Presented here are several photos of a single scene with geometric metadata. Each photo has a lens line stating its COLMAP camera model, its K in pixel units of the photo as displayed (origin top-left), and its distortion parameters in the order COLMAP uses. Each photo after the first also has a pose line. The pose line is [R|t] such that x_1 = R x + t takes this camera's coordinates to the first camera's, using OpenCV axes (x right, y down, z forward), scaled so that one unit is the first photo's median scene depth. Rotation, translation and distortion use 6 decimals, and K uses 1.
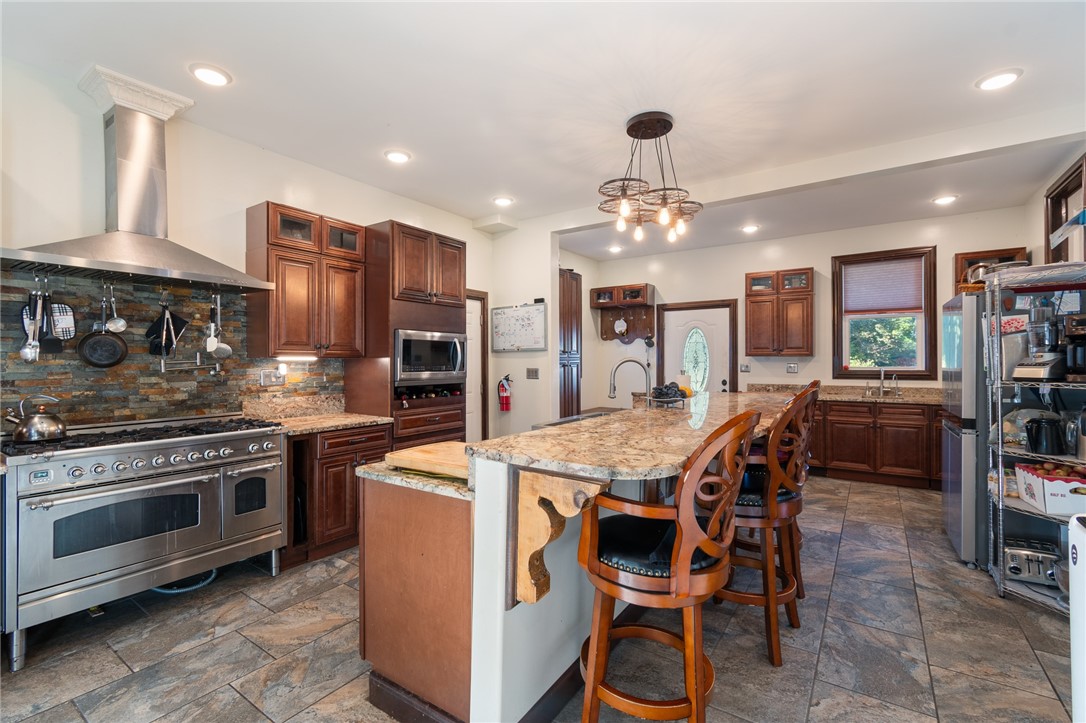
lens RADIAL K [[485.4, 0, 534.4], [0, 485.4, 361.4], [0, 0, 1]] dist [0.007452, -0.003092]
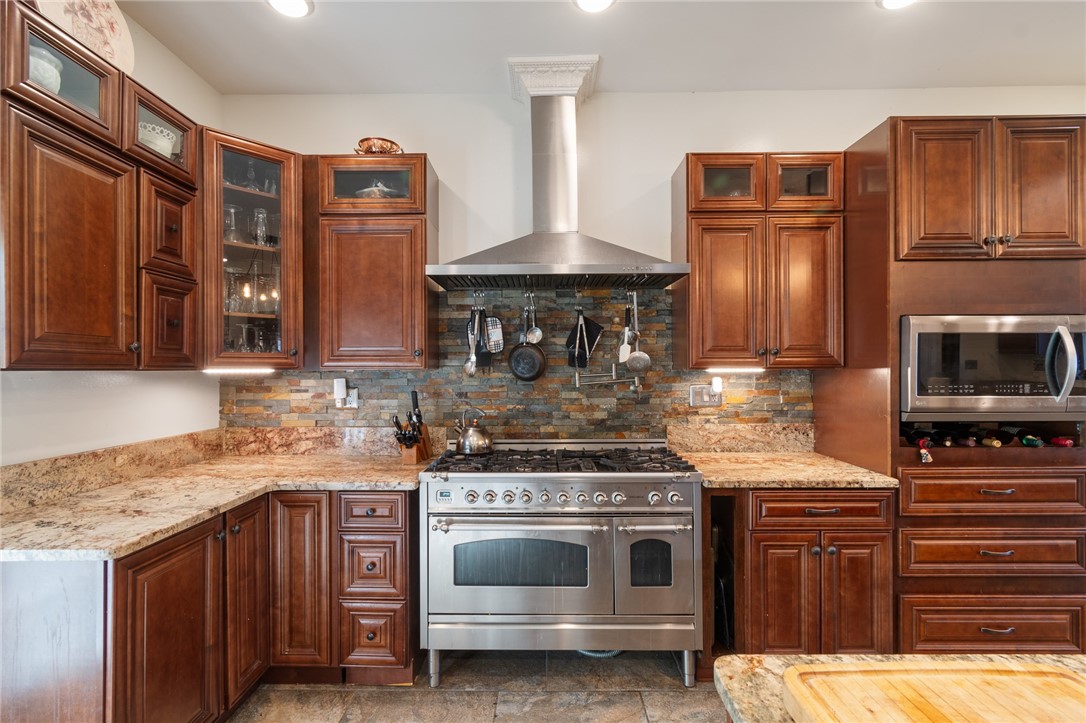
lens RADIAL K [[485.4, 0, 548.4], [0, 485.4, 364.8], [0, 0, 1]] dist [0.007452, -0.003092]
pose [[0.565042, -0.004754, -0.825049, -0.063029], [0.004265, 0.999987, -0.002841, -0.012369], [0.825051, -0.001913, 0.565055, 0.383239]]
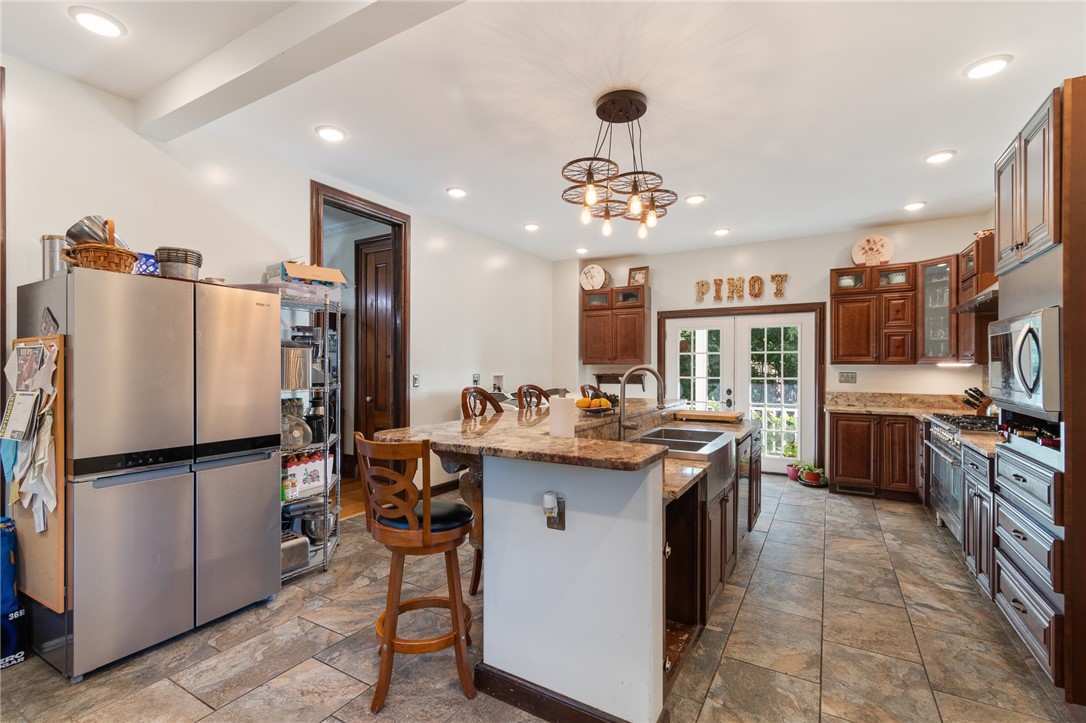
lens RADIAL K [[485.4, 0, 546.8], [0, 485.4, 361.4], [0, 0, 1]] dist [0.007452, -0.003092]
pose [[-0.996173, -0.001088, -0.087401, 0.411338], [-0.000404, 0.999969, -0.007844, -0.006863], [0.087407, -0.007779, -0.996142, 1.702815]]
